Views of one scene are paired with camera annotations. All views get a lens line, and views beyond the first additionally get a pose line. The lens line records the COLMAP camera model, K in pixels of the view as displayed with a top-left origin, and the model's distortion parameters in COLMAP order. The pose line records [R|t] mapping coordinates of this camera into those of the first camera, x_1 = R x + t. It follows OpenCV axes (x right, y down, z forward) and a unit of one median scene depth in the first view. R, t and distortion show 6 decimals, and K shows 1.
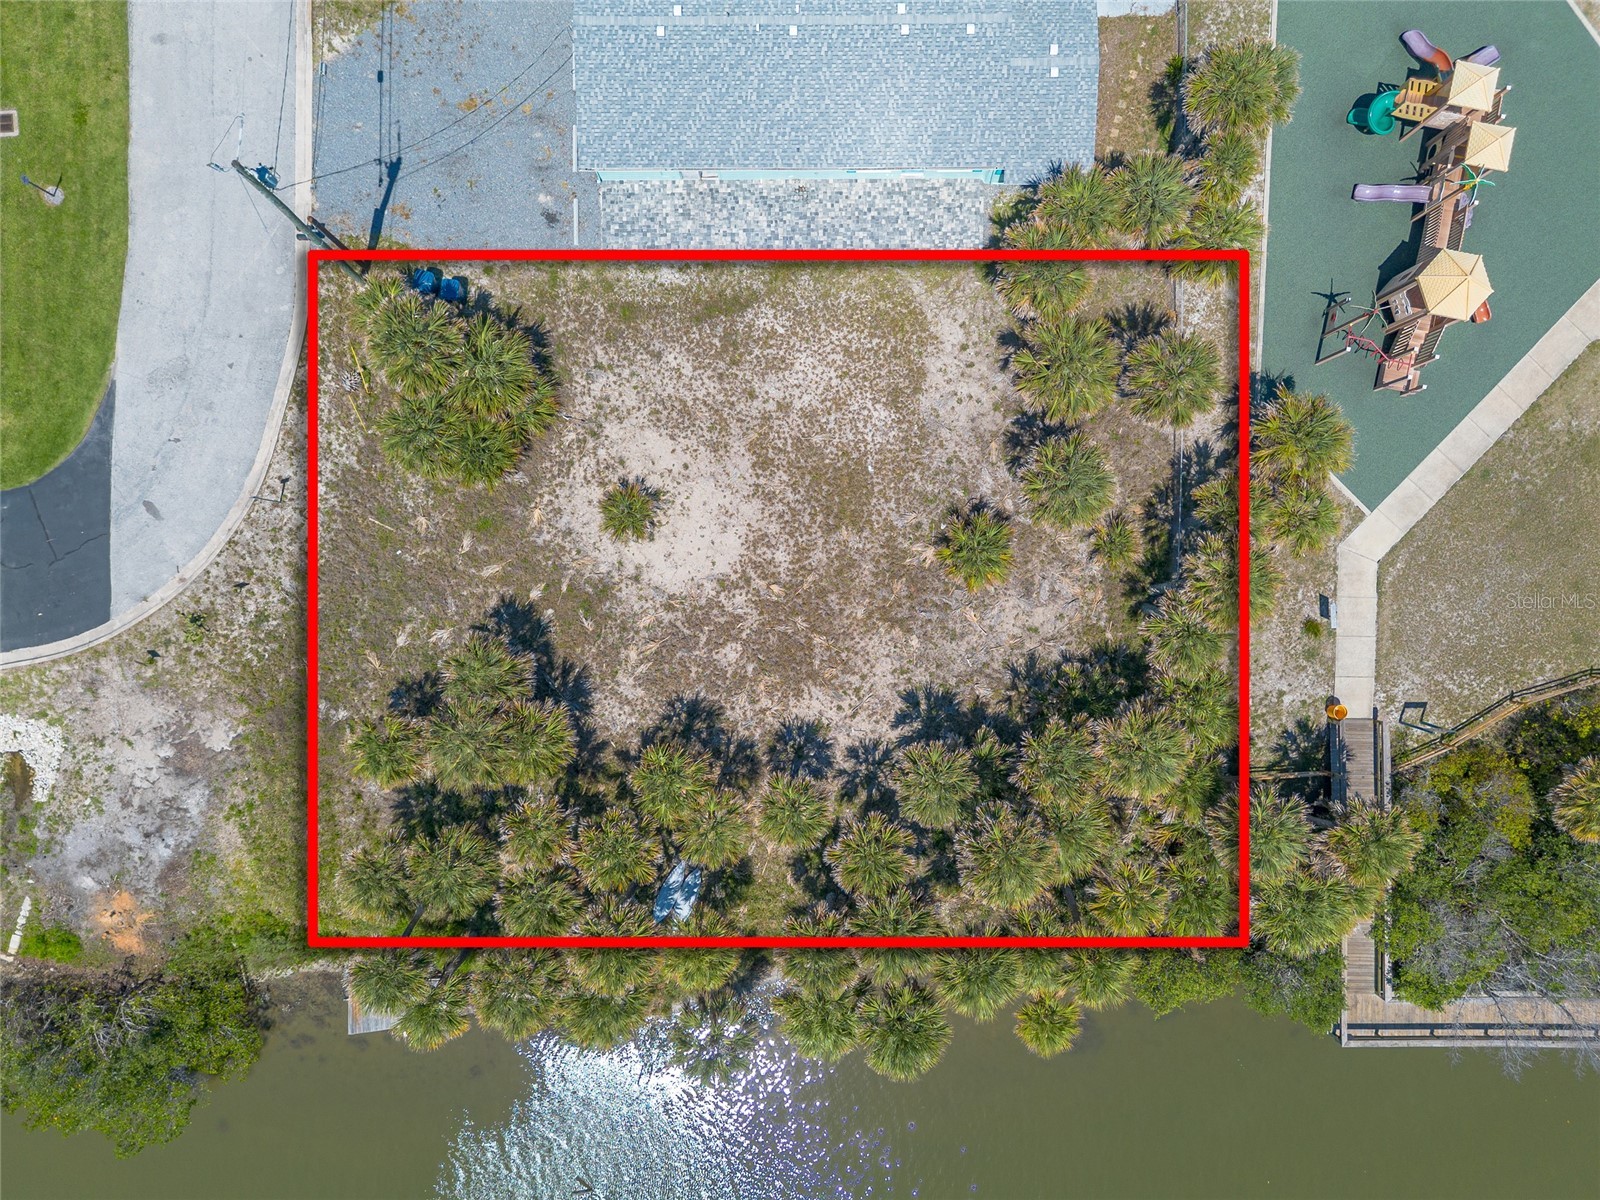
lens RADIAL K [[1129.9, 0, 794.9], [0, 1129.9, 599.9], [0, 0, 1]] dist [0.092271, -0.100091]
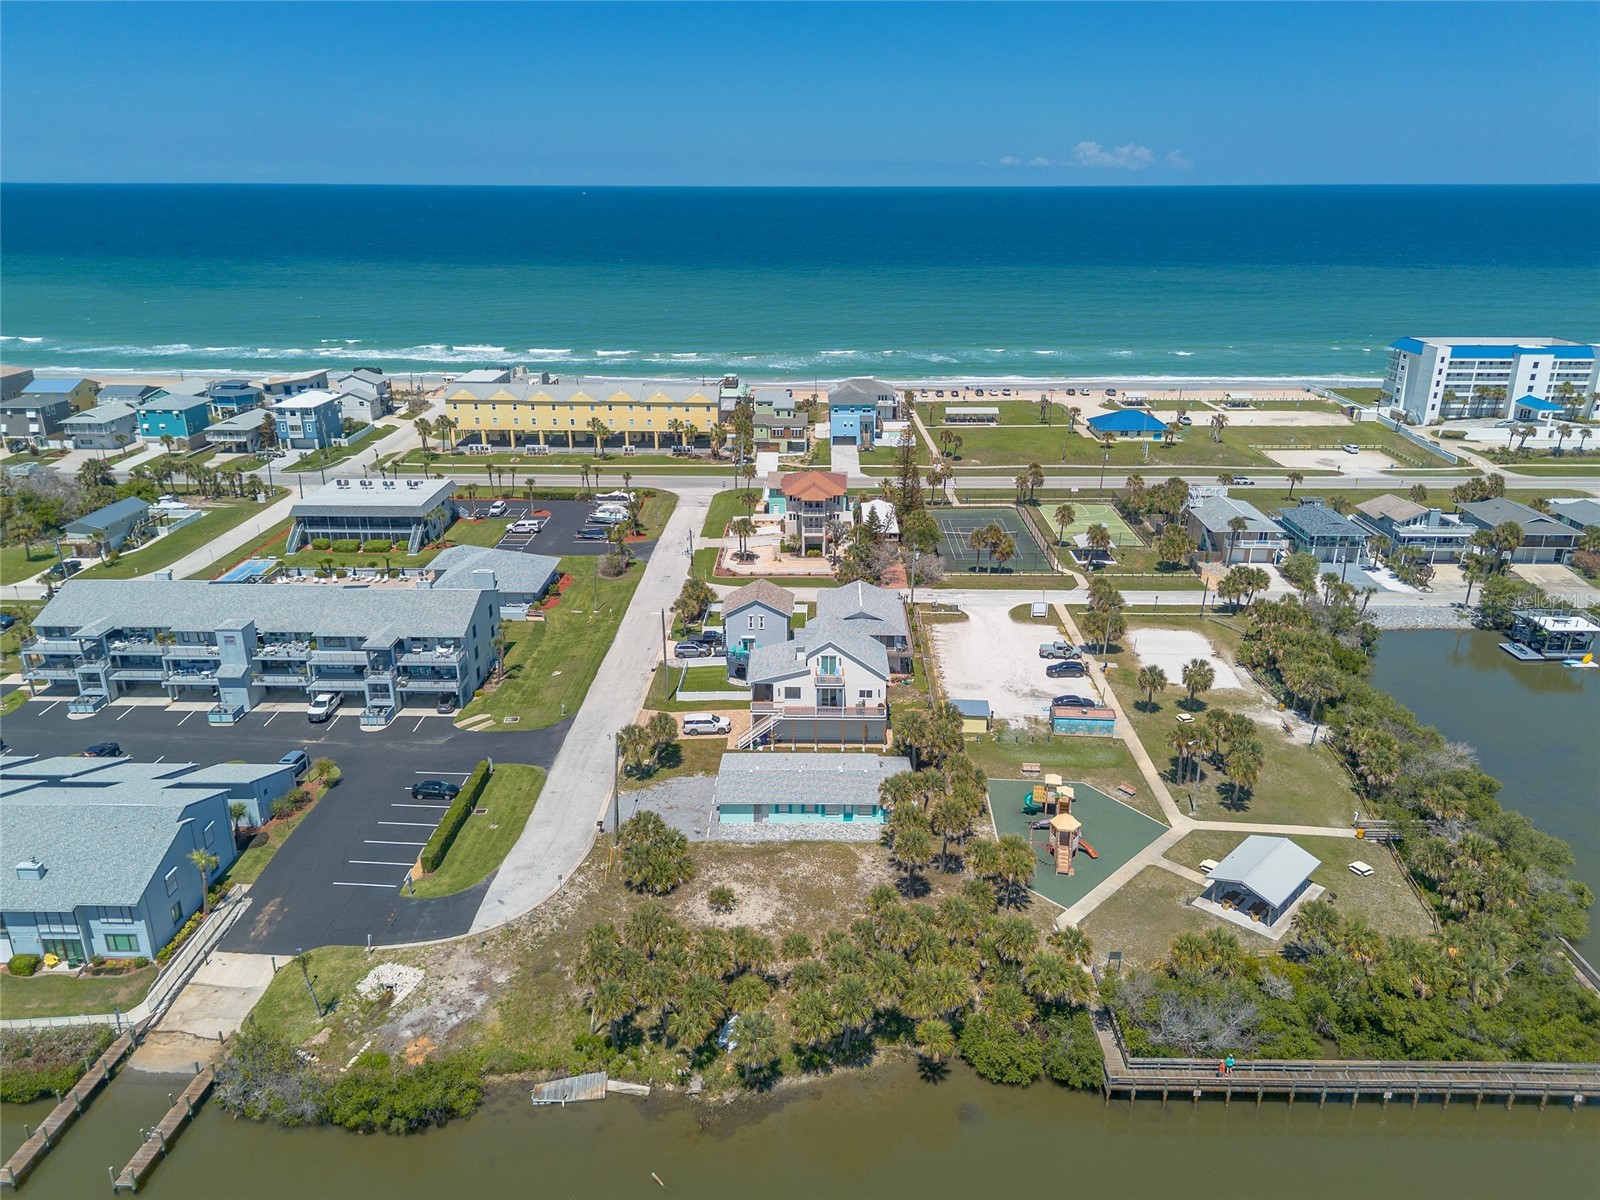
lens RADIAL K [[1139.5, 0, 800.0], [0, 1139.5, 600.0], [0, 0, 1]] dist [0.092092, -0.105863]
pose [[0.999950, 0.008908, -0.004438, 0.006453], [-0.007198, 0.339386, -0.940620, 1.752496], [-0.006873, 0.940605, 0.339433, -0.269181]]
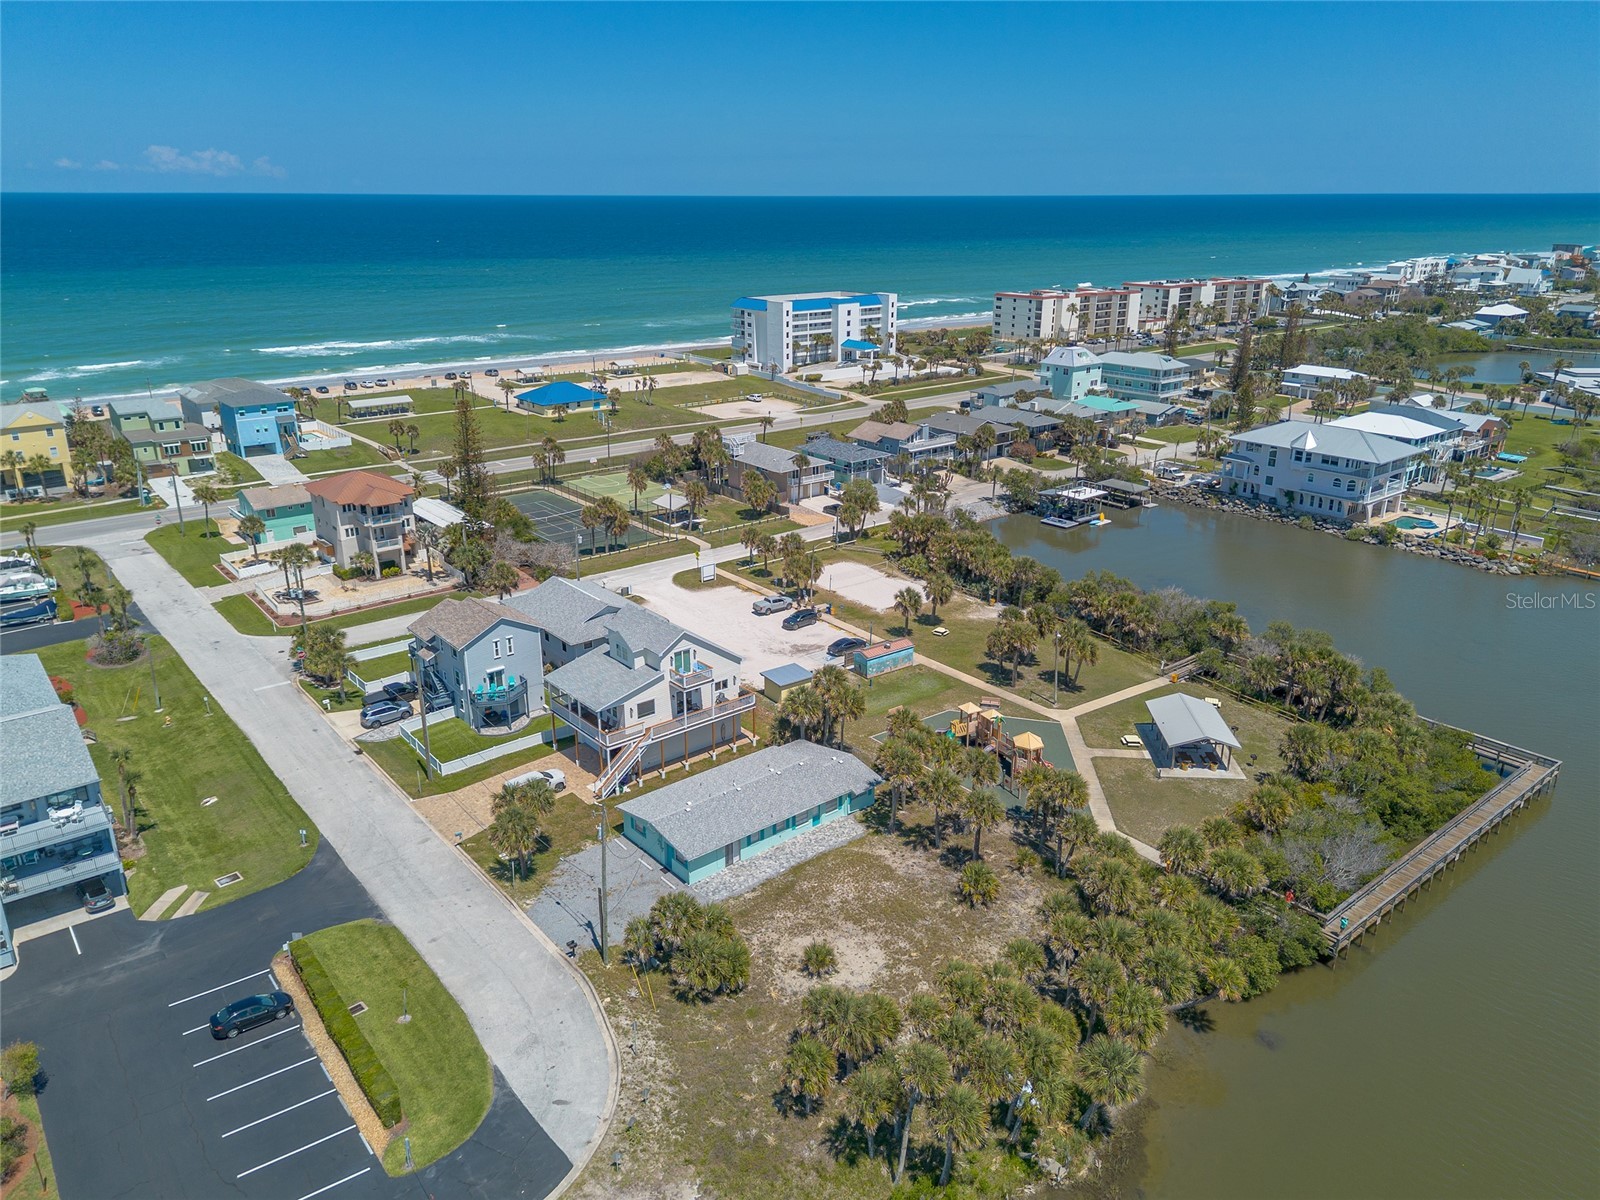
lens RADIAL K [[1139.5, 0, 800.0], [0, 1139.5, 600.0], [0, 0, 1]] dist [0.092092, -0.105863]
pose [[0.768524, -0.208159, 0.605013, -1.056960], [0.639810, 0.255505, -0.724817, 0.971484], [-0.003707, 0.944133, 0.329544, -0.044632]]
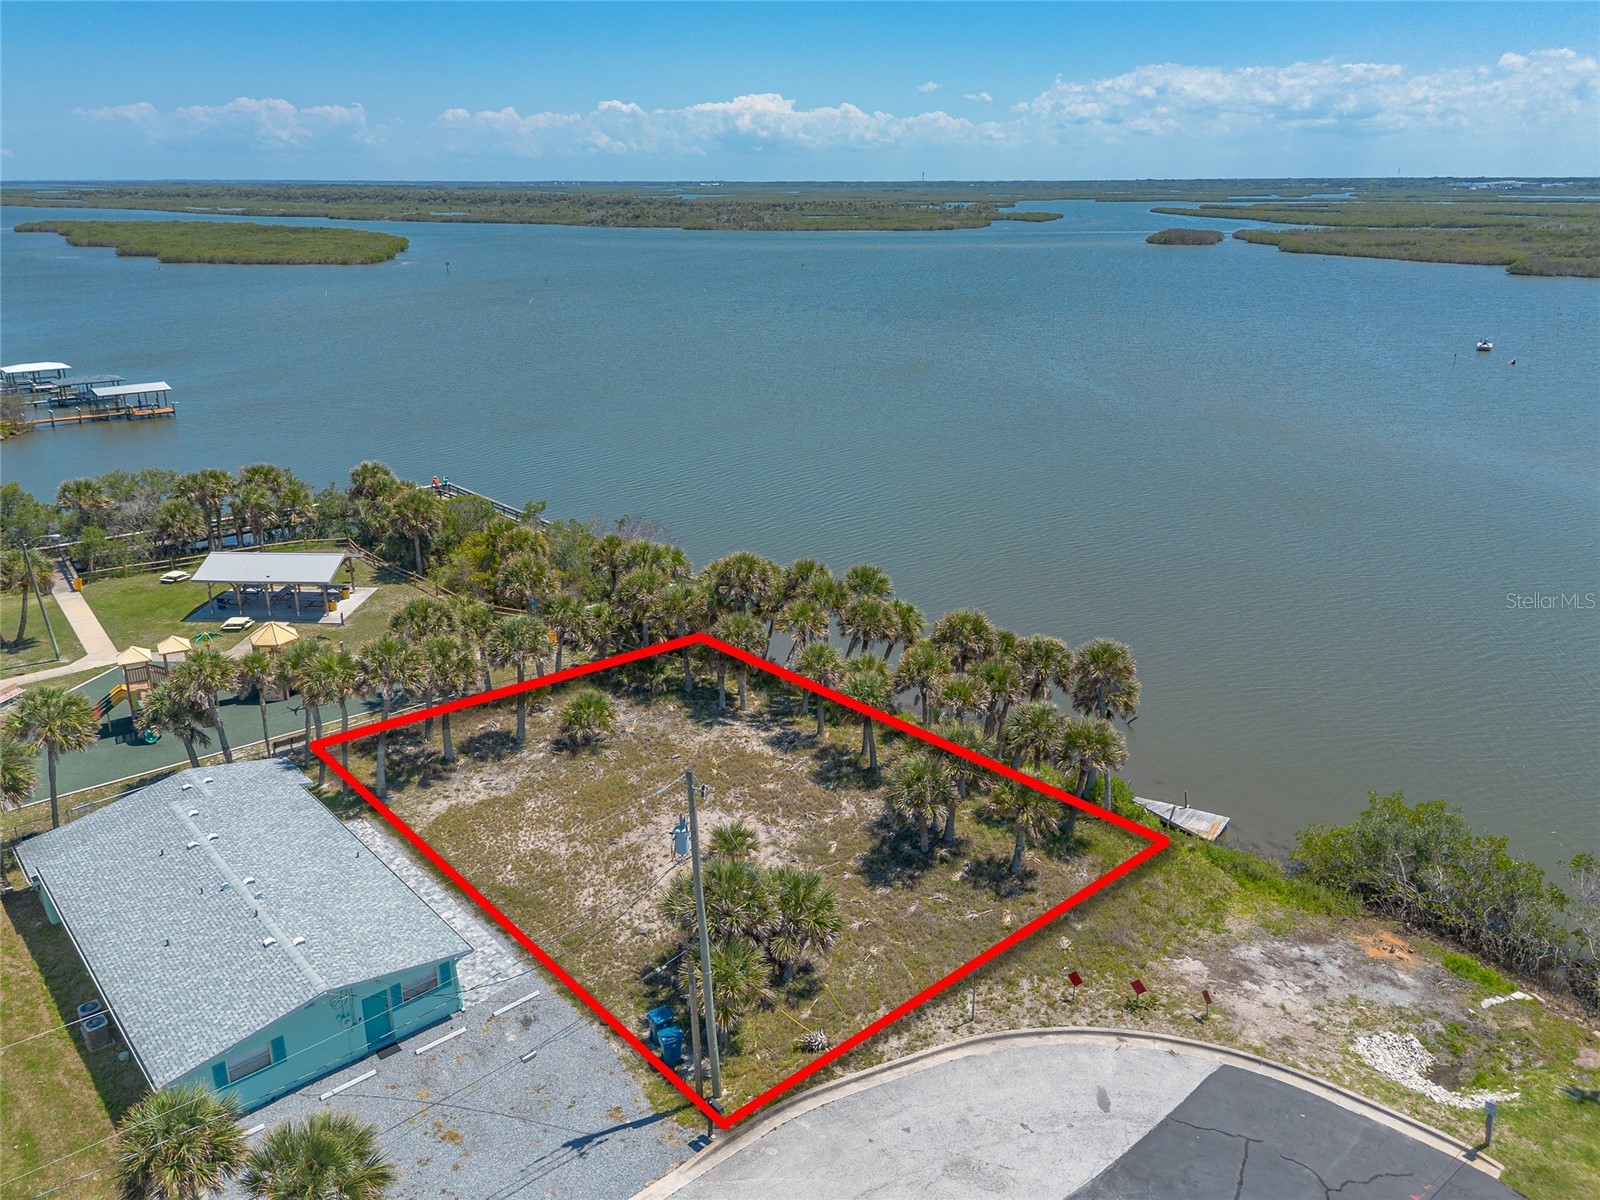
lens RADIAL K [[1185.3, 0, 772.8], [0, 1185.3, 595.7], [0, 0, 1]] dist [0.092745, -0.113105]
pose [[-0.654367, -0.242647, 0.716189, -0.919165], [0.756155, -0.217212, 0.617291, -0.690026], [0.005781, 0.945485, 0.325615, 0.393572]]
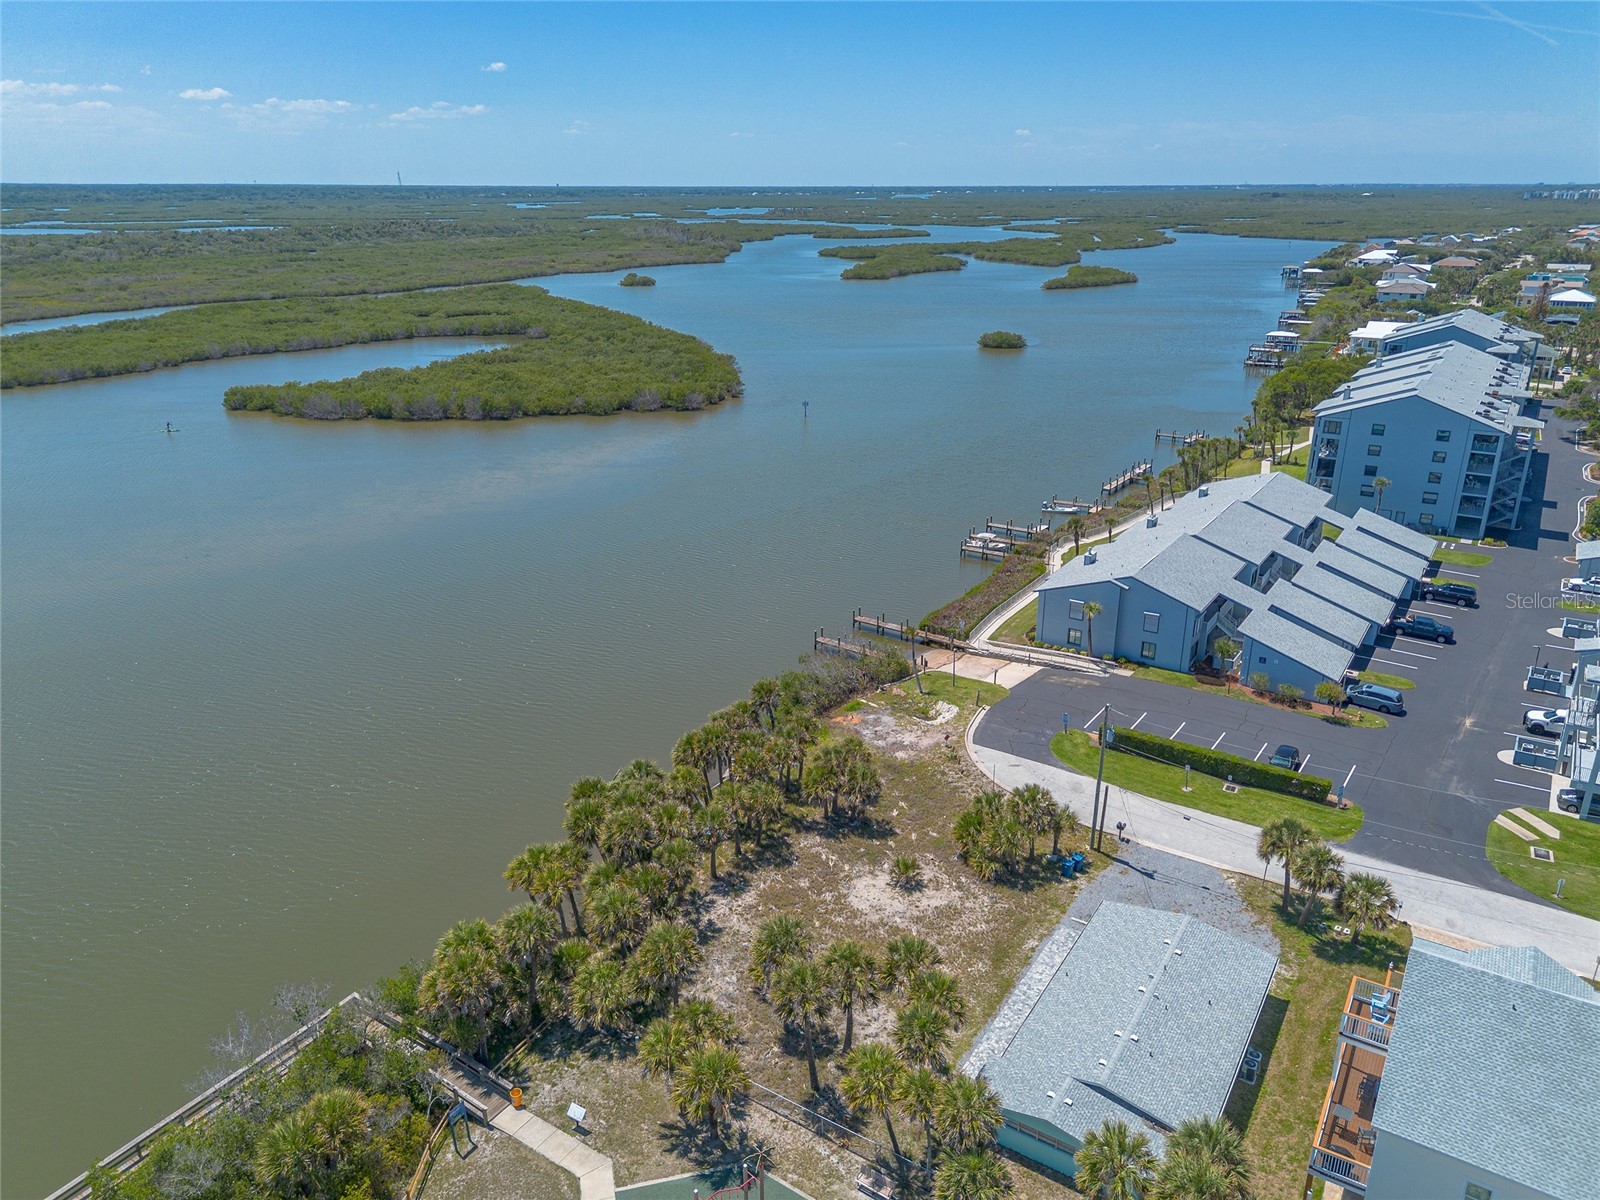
lens RADIAL K [[1124.9, 0, 800.5], [0, 1124.9, 620.5], [0, 0, 1]] dist [0.081984, -0.086716]
pose [[-0.535108, 0.307837, -0.786699, 1.136817], [-0.844783, -0.194727, 0.498420, -0.703170], [0.000240, 0.931299, 0.364255, 0.031804]]
